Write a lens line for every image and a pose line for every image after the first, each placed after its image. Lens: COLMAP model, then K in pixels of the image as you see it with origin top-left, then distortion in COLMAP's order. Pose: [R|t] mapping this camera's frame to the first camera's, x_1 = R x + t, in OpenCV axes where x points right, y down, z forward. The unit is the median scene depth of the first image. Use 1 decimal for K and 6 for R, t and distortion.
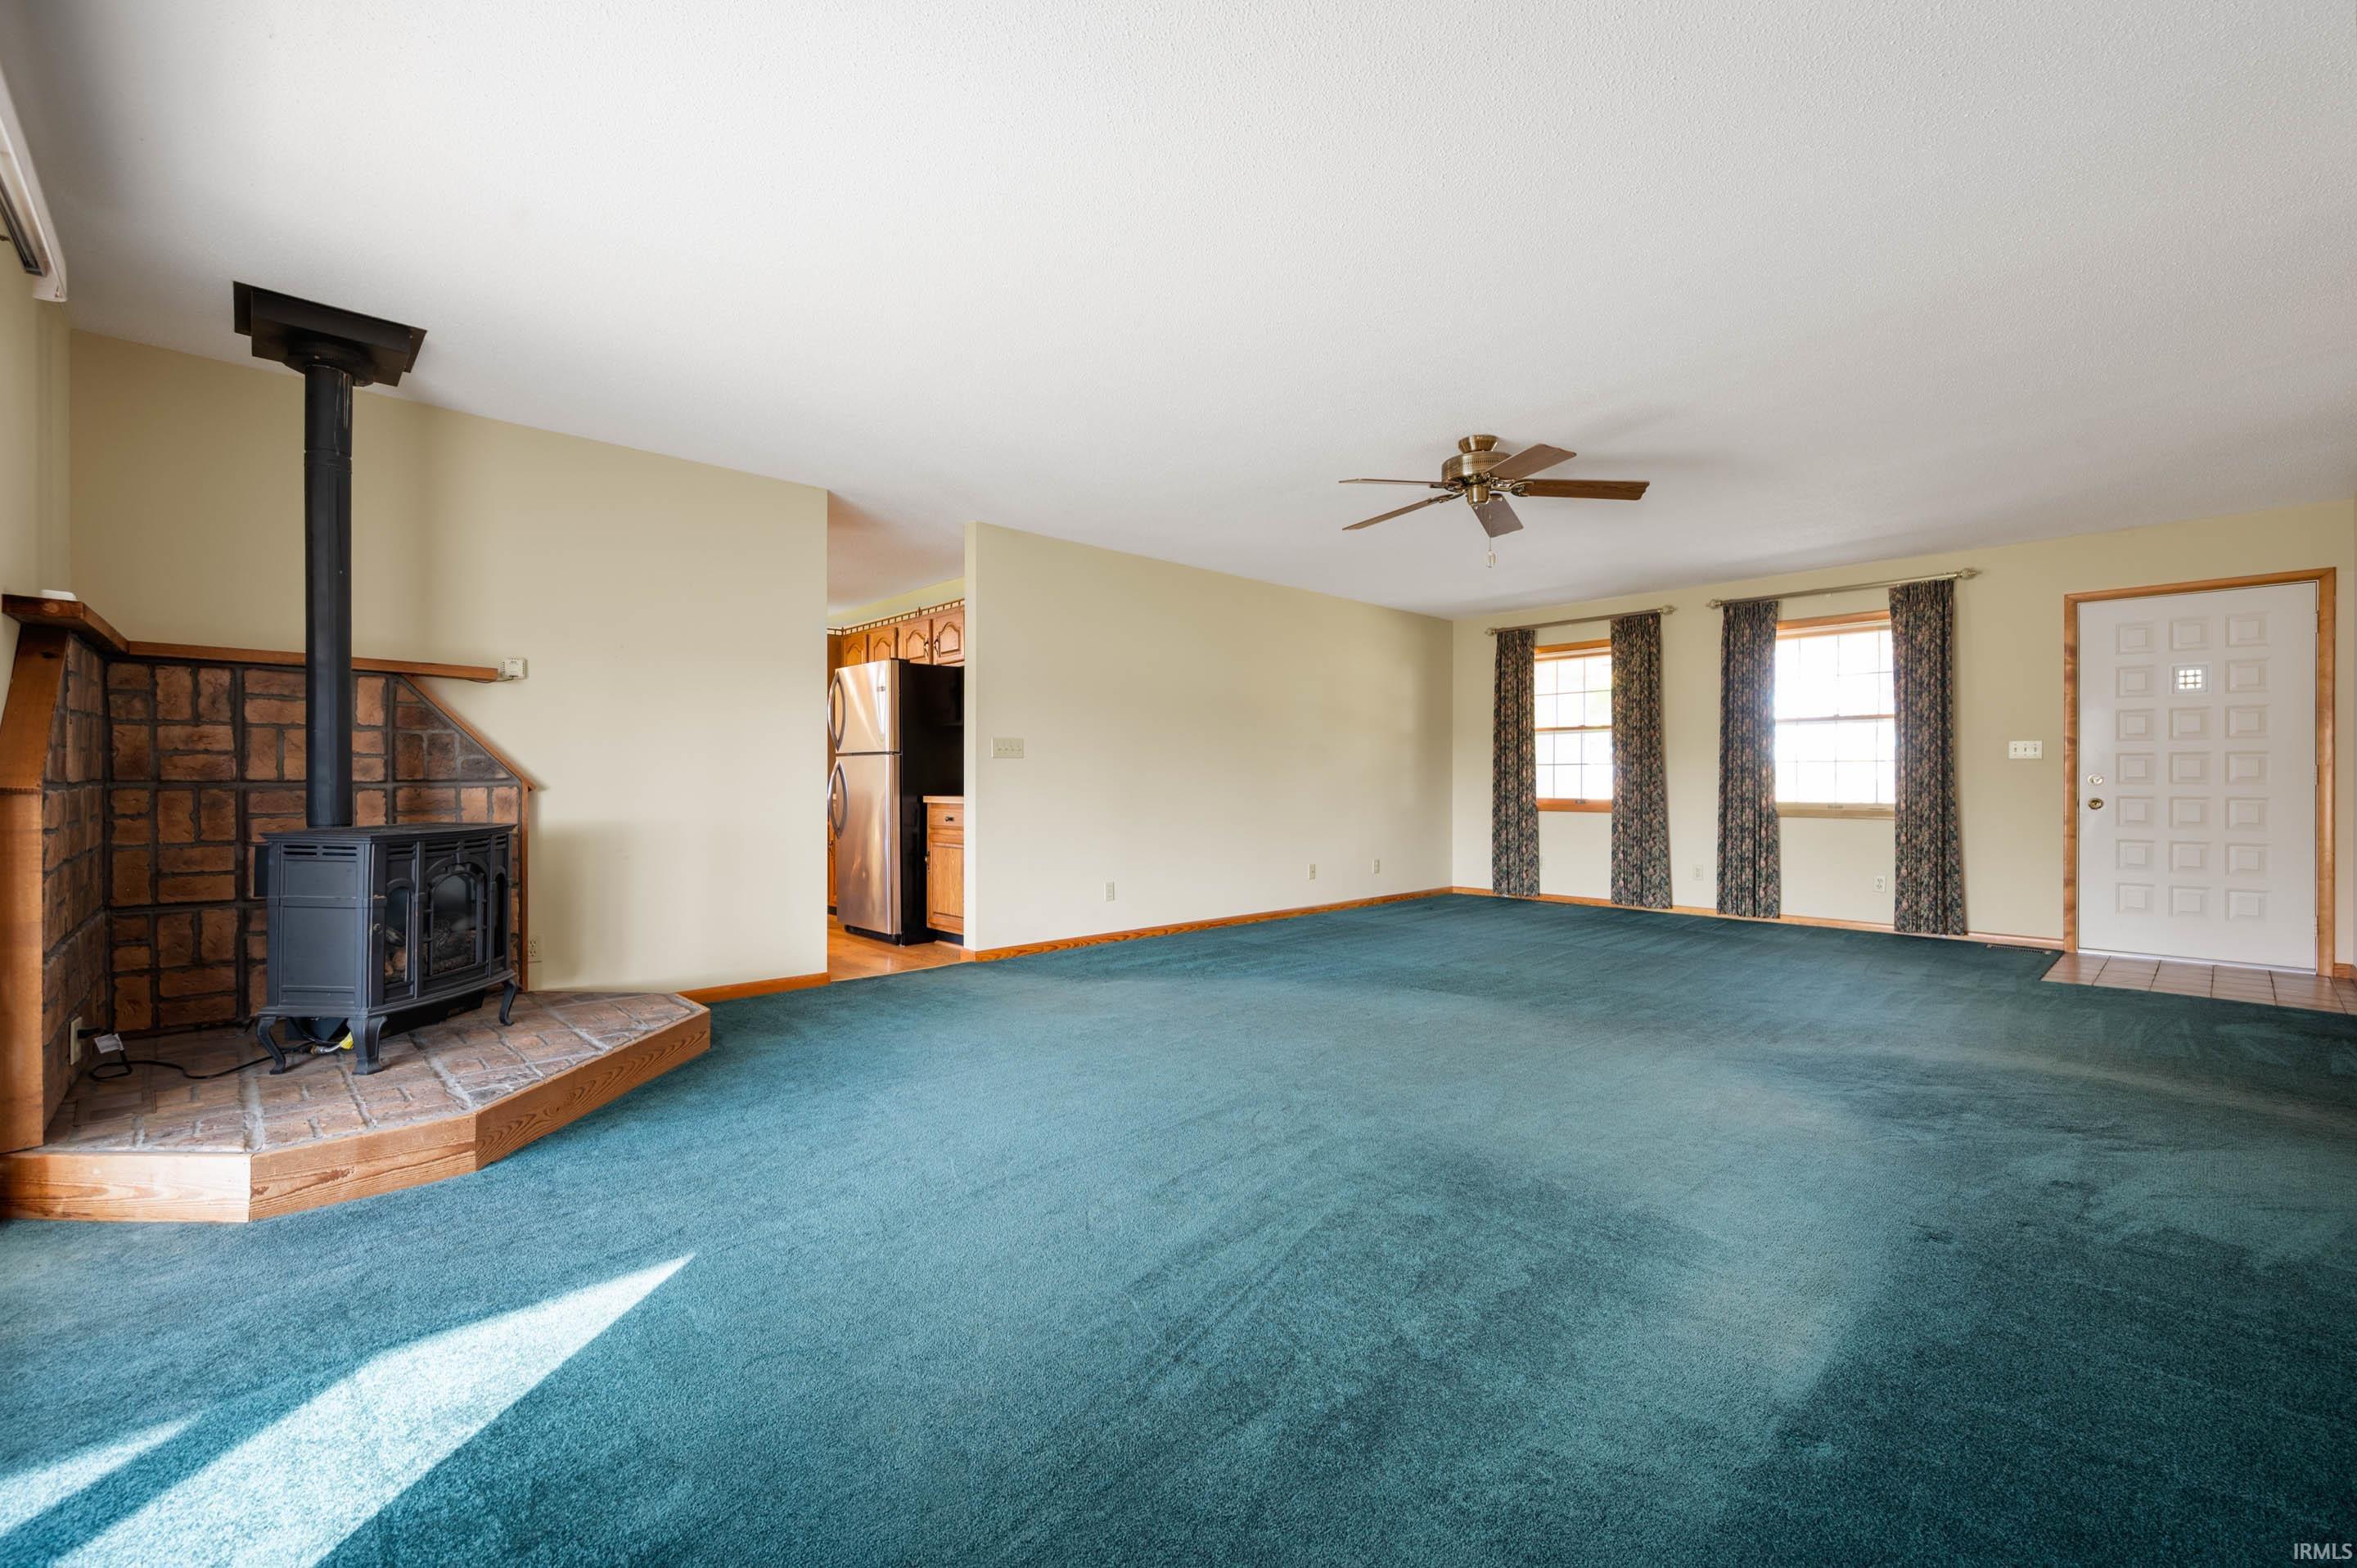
lens RADIAL K [[1011.4, 0, 1187.7], [0, 1011.4, 775.6], [0, 0, 1]] dist [-0.010879, -0.000844]
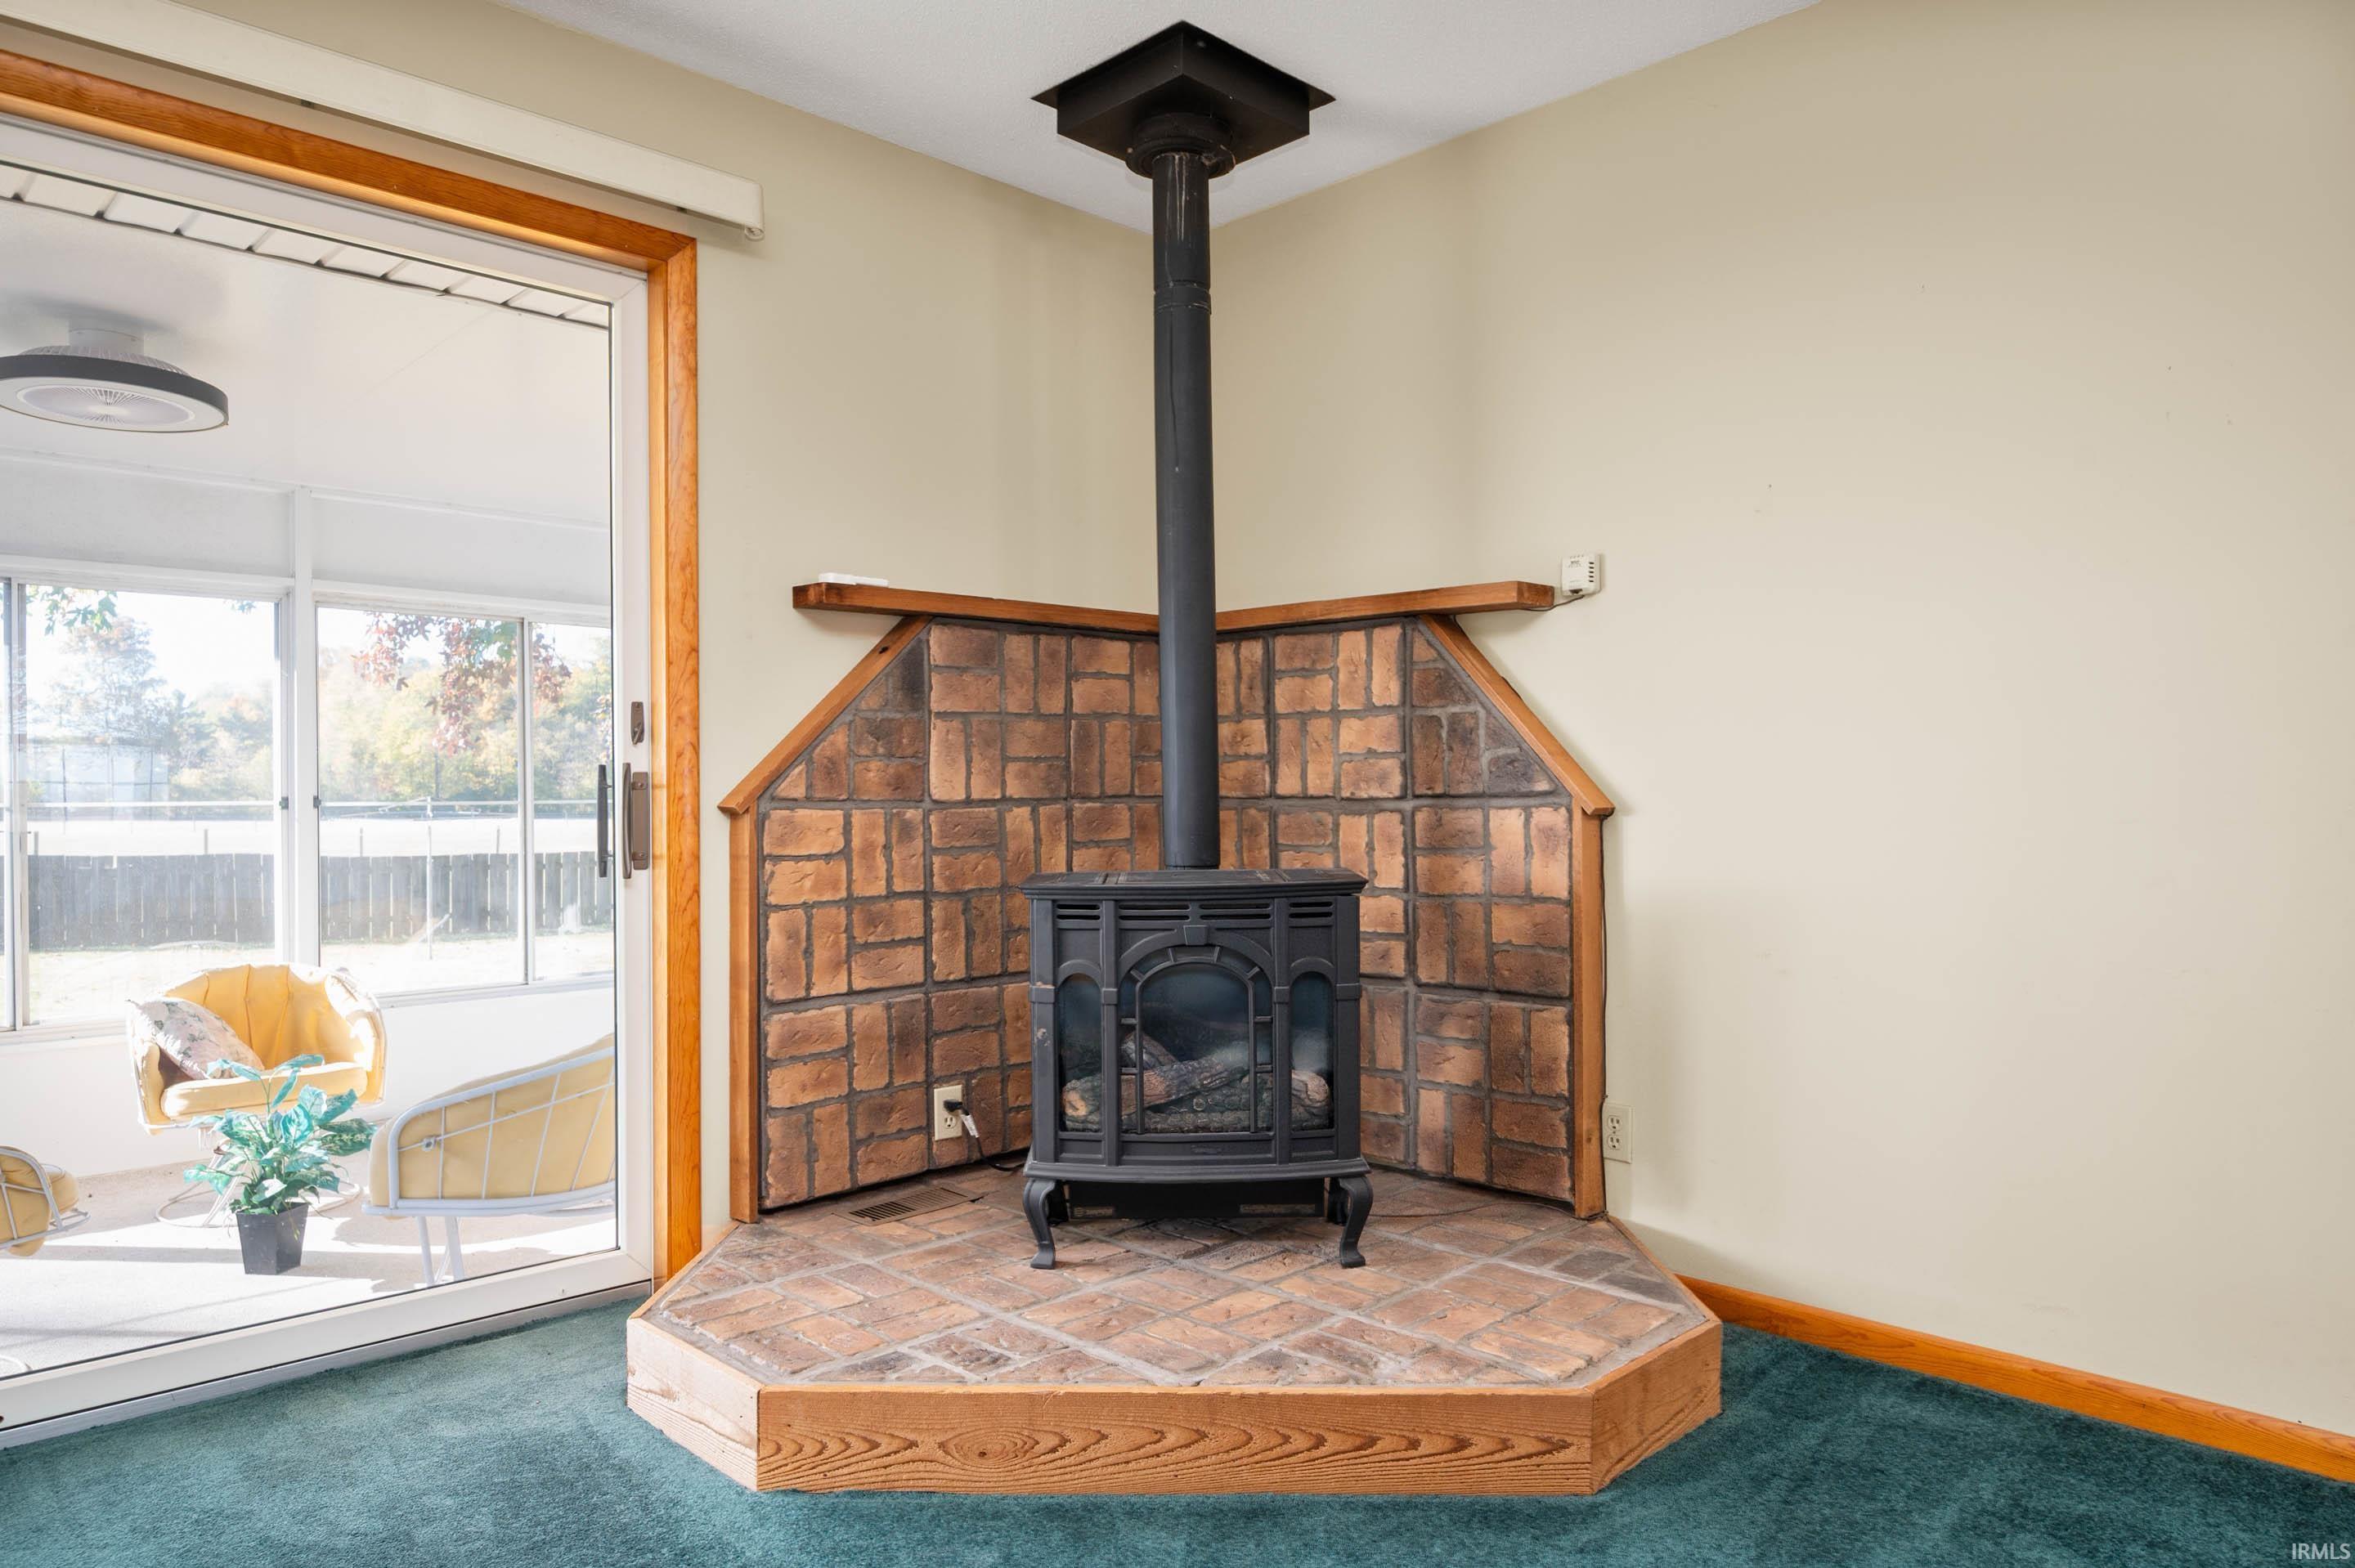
lens RADIAL K [[1517.0, 0, 1185.5], [0, 1517.0, 791.9], [0, 0, 1]] dist [-0.007659, -0.000239]
pose [[0.032783, -0.005161, -0.999449, 0.101641], [0.006872, 0.999964, -0.004939, 0.006100], [0.999439, -0.006707, 0.032818, 0.844101]]
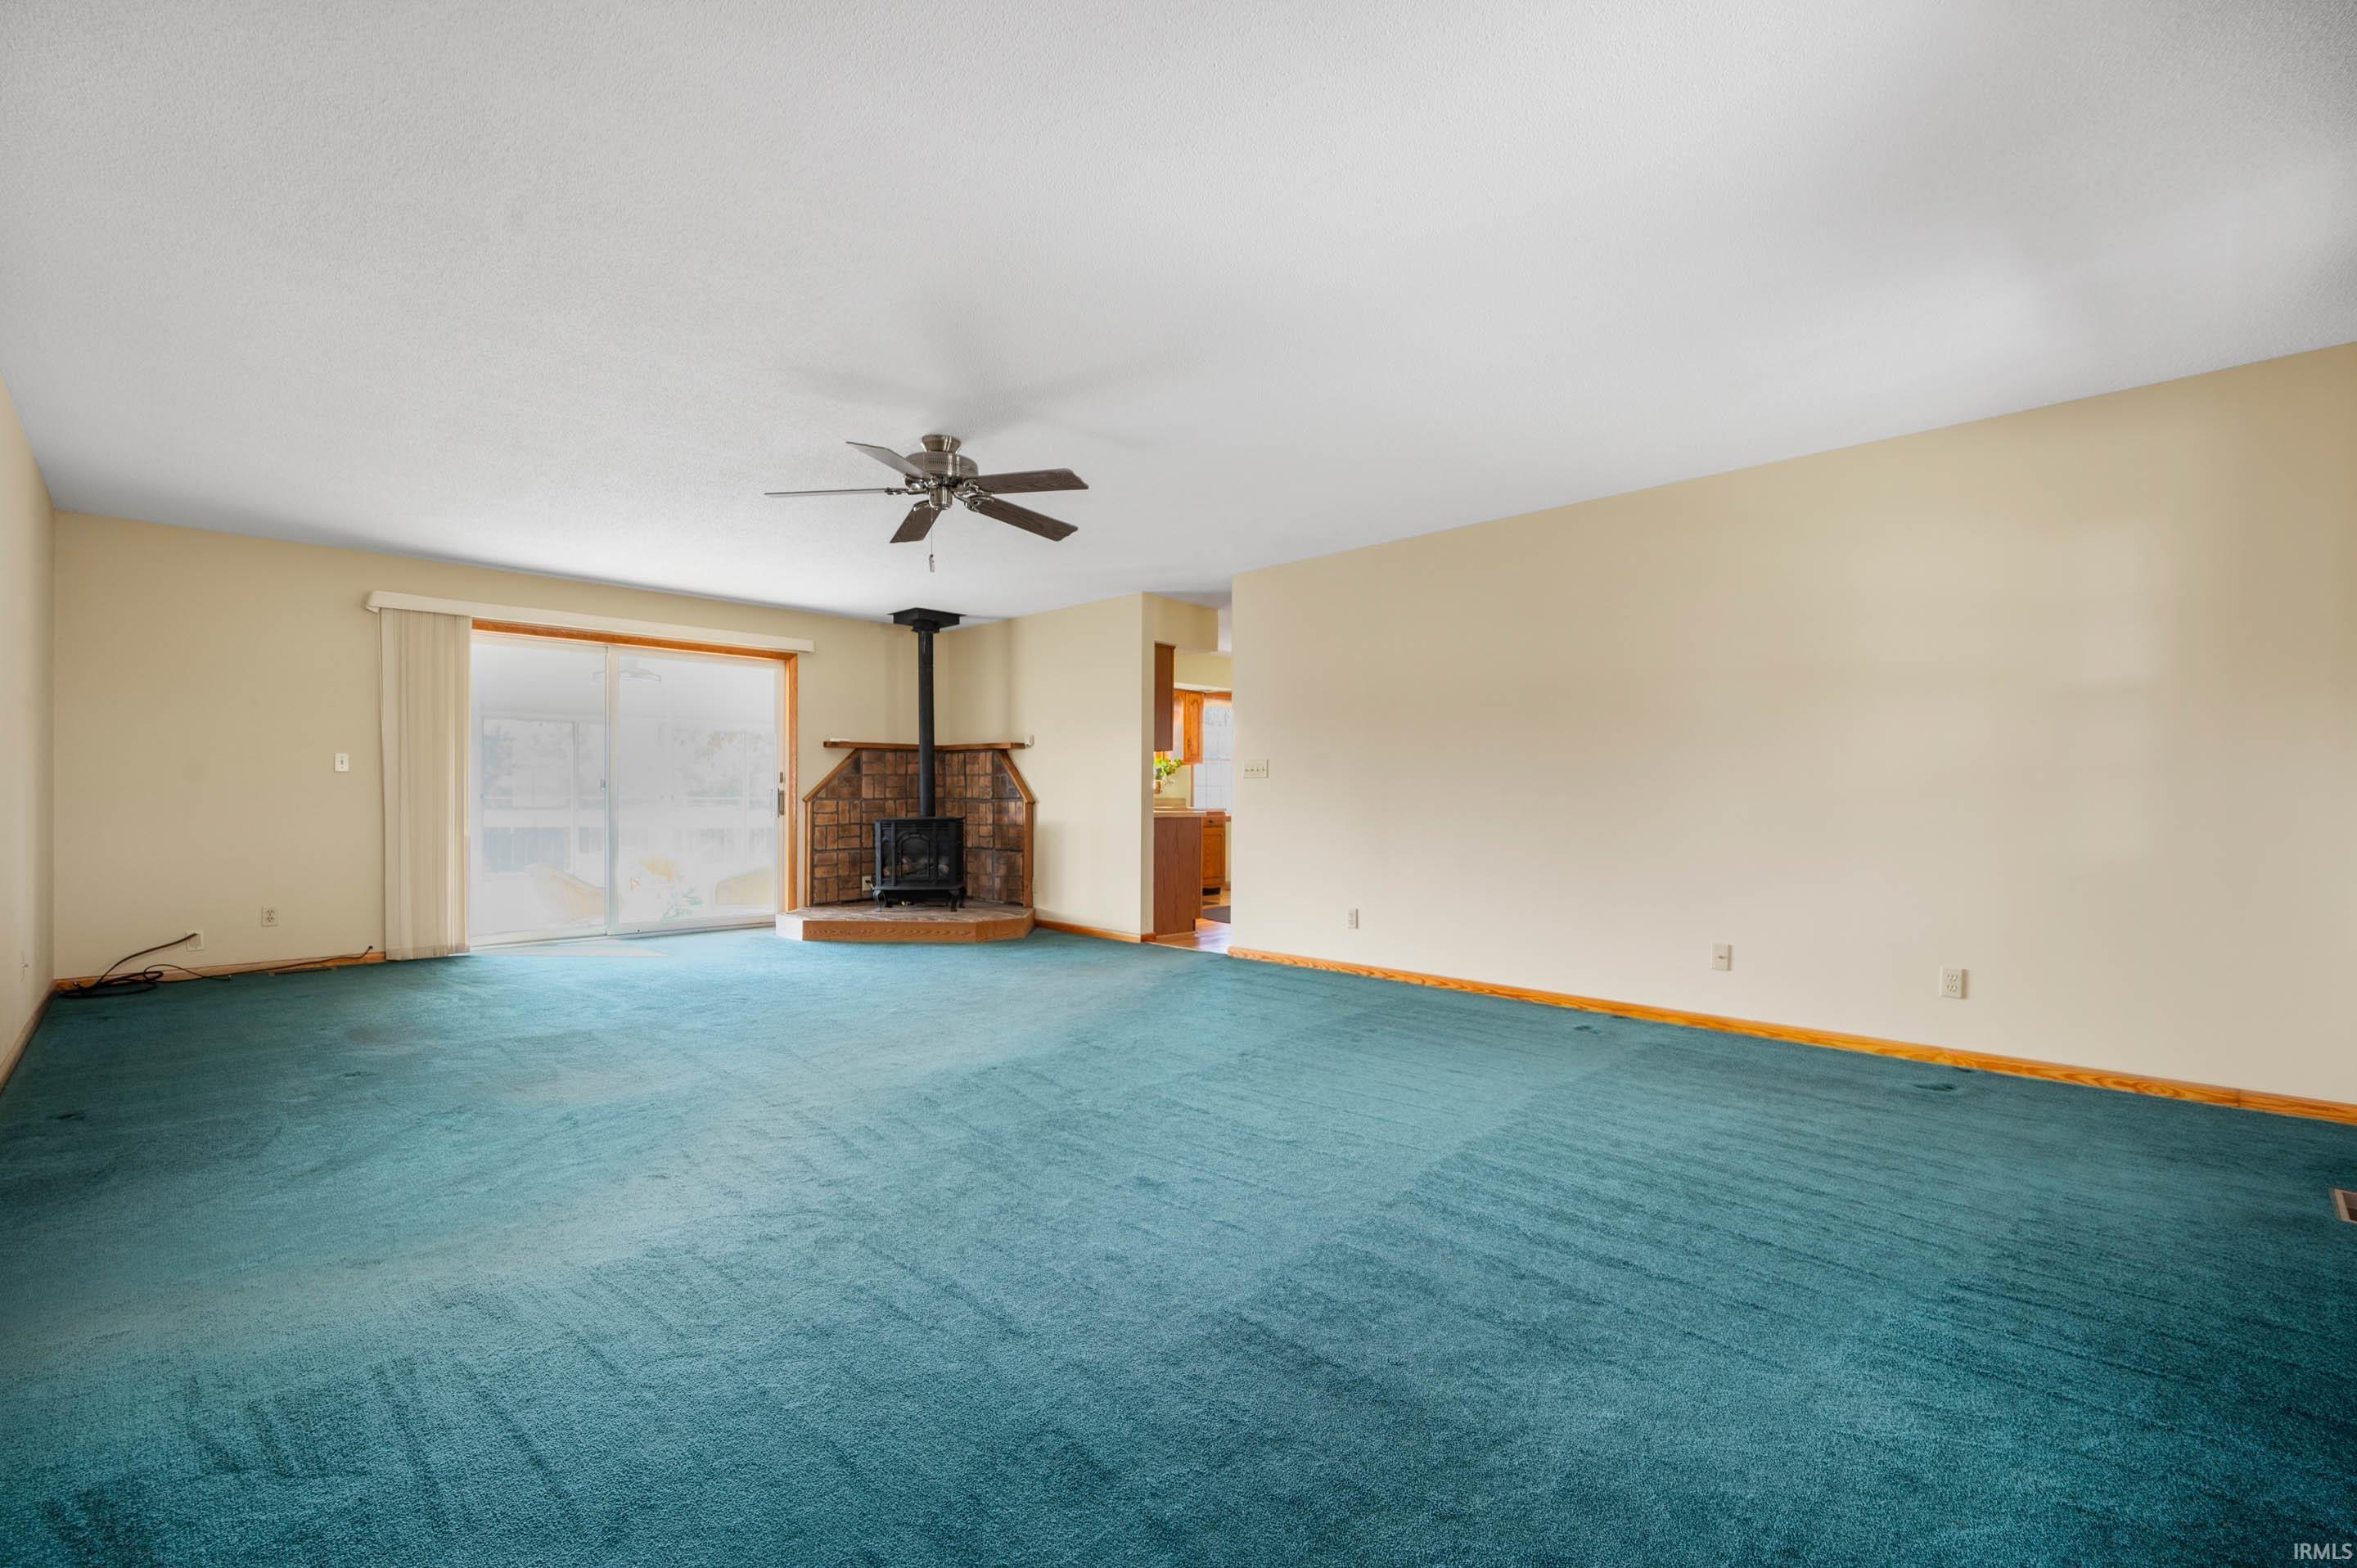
lens RADIAL K [[1011.4, 0, 1176.0], [0, 1011.4, 803.0], [0, 0, 1]] dist [-0.010879, -0.000844]
pose [[0.041636, 0.001960, -0.999131, 1.421356], [-0.000715, 0.999998, 0.001932, 0.011073], [0.999133, 0.000634, 0.041638, 1.313109]]
